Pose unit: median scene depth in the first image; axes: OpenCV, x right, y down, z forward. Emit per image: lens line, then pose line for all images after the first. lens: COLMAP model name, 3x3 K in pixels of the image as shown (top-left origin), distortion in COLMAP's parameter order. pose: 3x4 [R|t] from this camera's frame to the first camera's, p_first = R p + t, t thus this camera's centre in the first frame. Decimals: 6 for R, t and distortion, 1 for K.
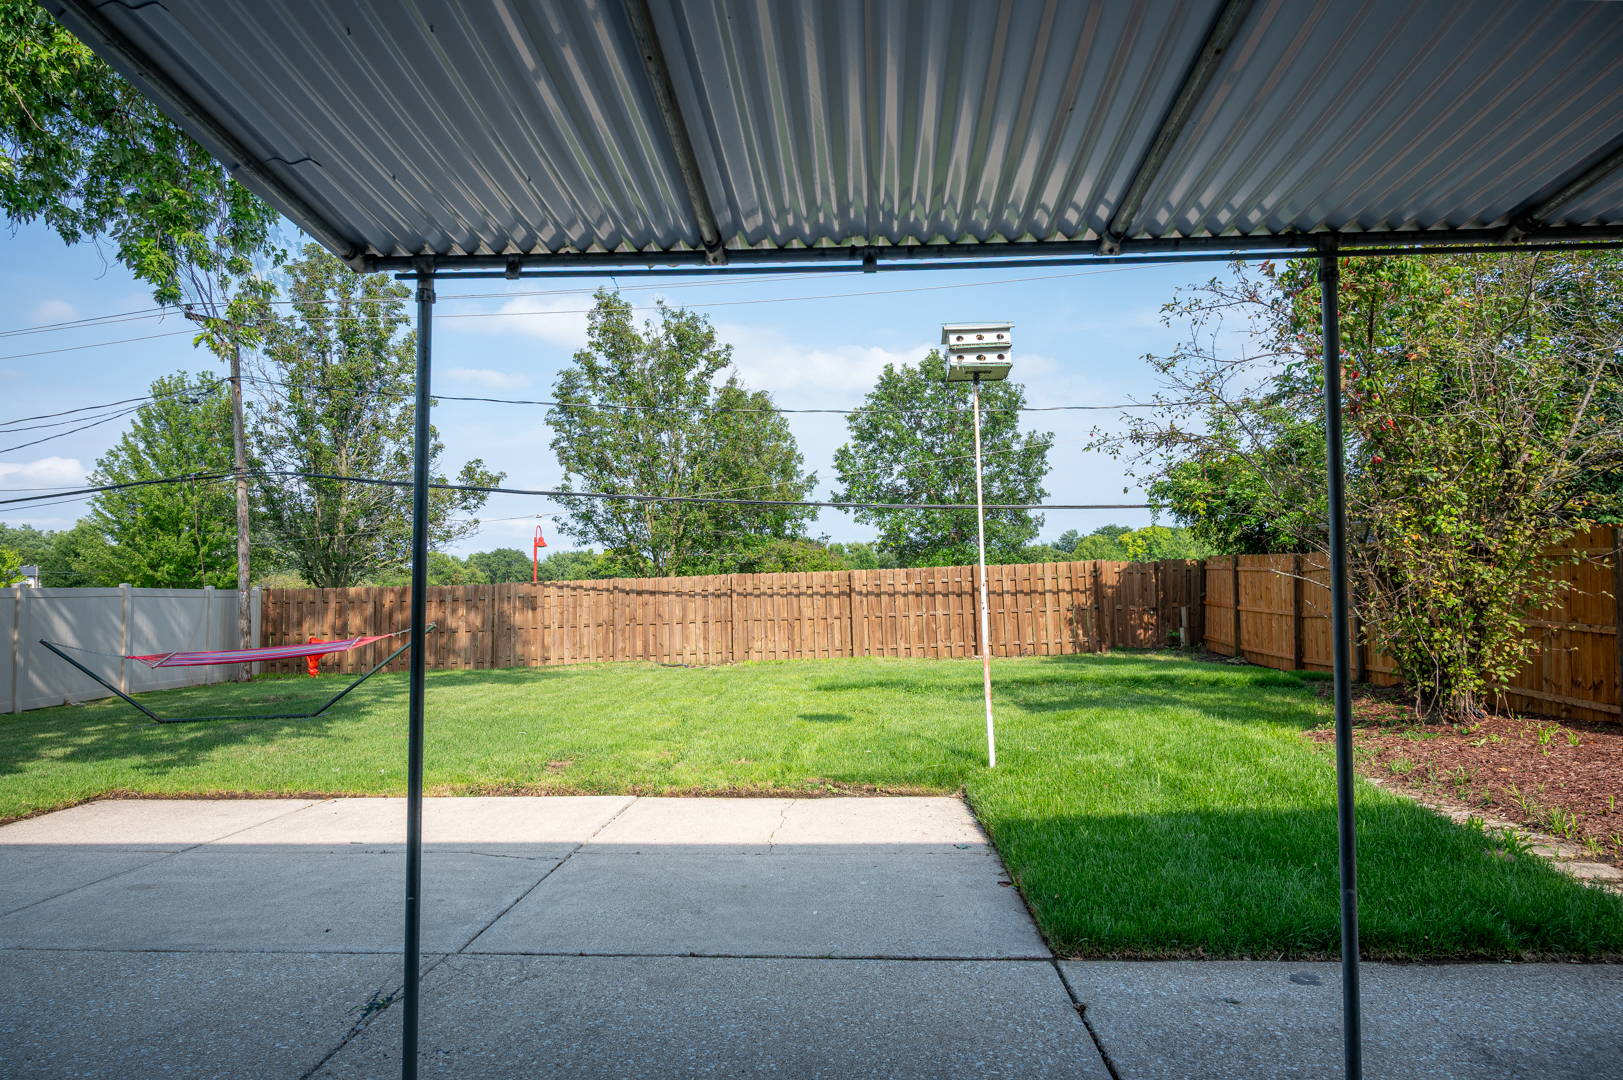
lens RADIAL K [[1234.4, 0, 841.8], [0, 1234.4, 542.0], [0, 0, 1]] dist [0.000561, 0.001073]
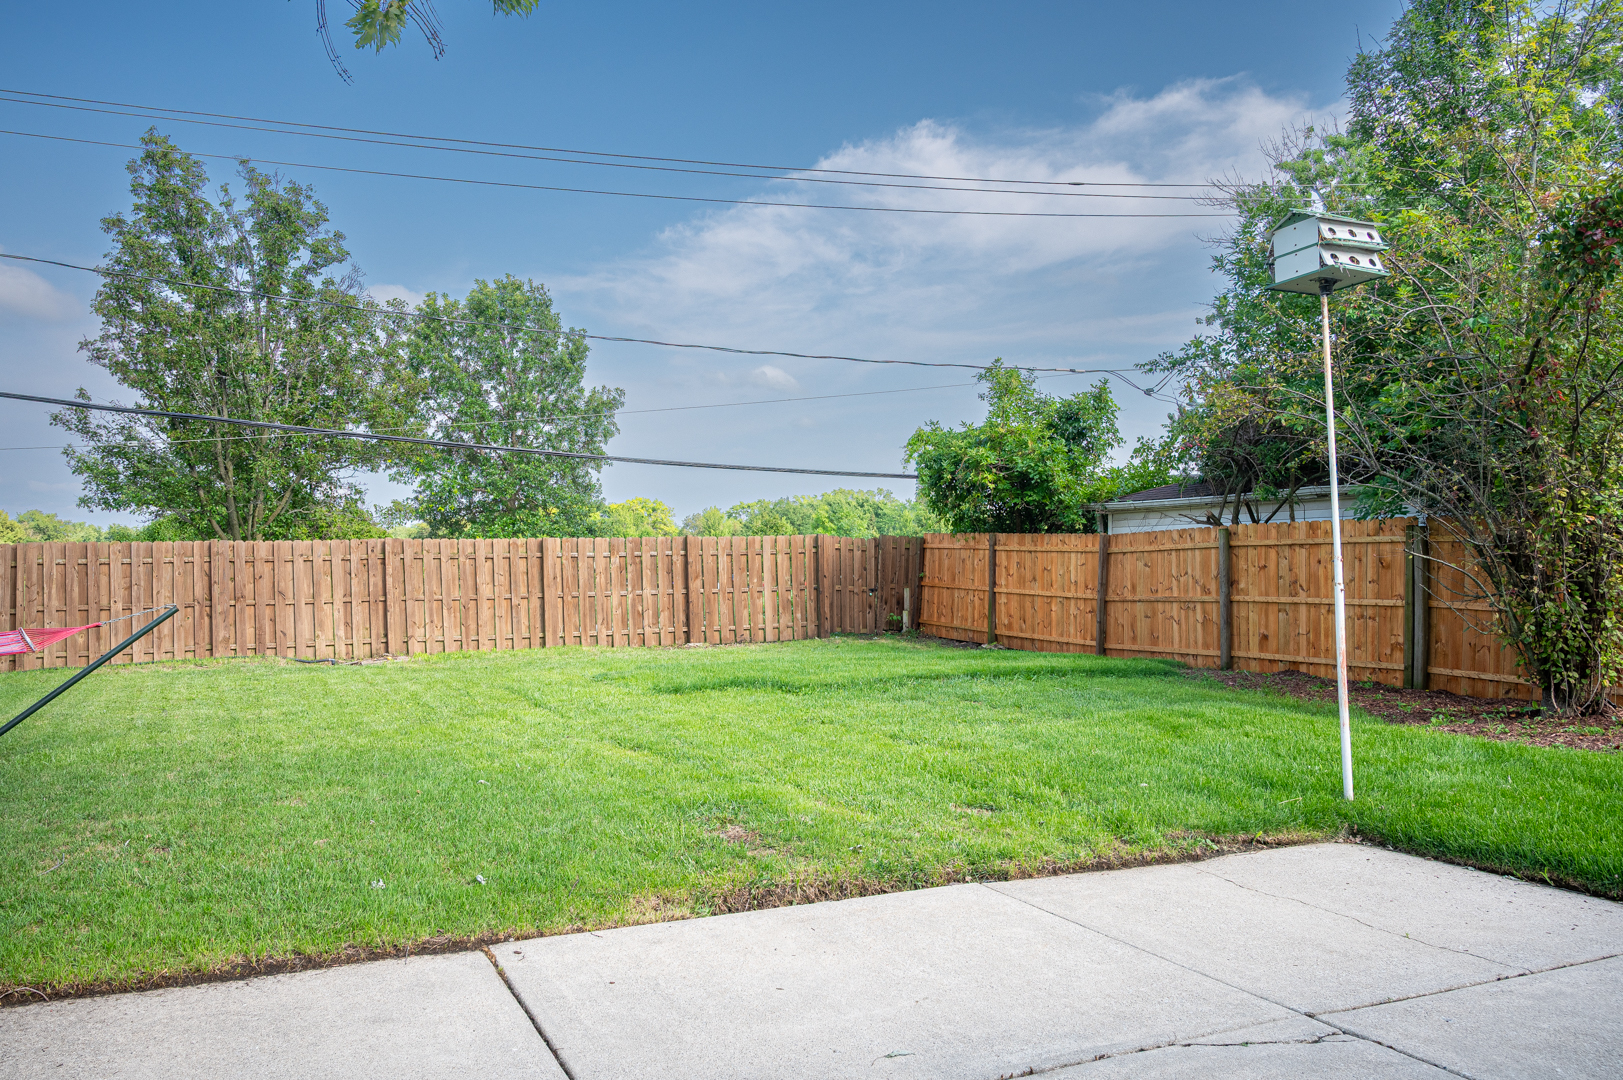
lens RADIAL K [[1268.4, 0, 811.4], [0, 1268.4, 582.6], [0, 0, 1]] dist [-0.041834, -0.001805]
pose [[0.875518, 0.011702, 0.483043, -0.233016], [-0.035949, 0.998513, 0.040969, 0.011953], [-0.481846, -0.053234, 0.874637, 0.203873]]
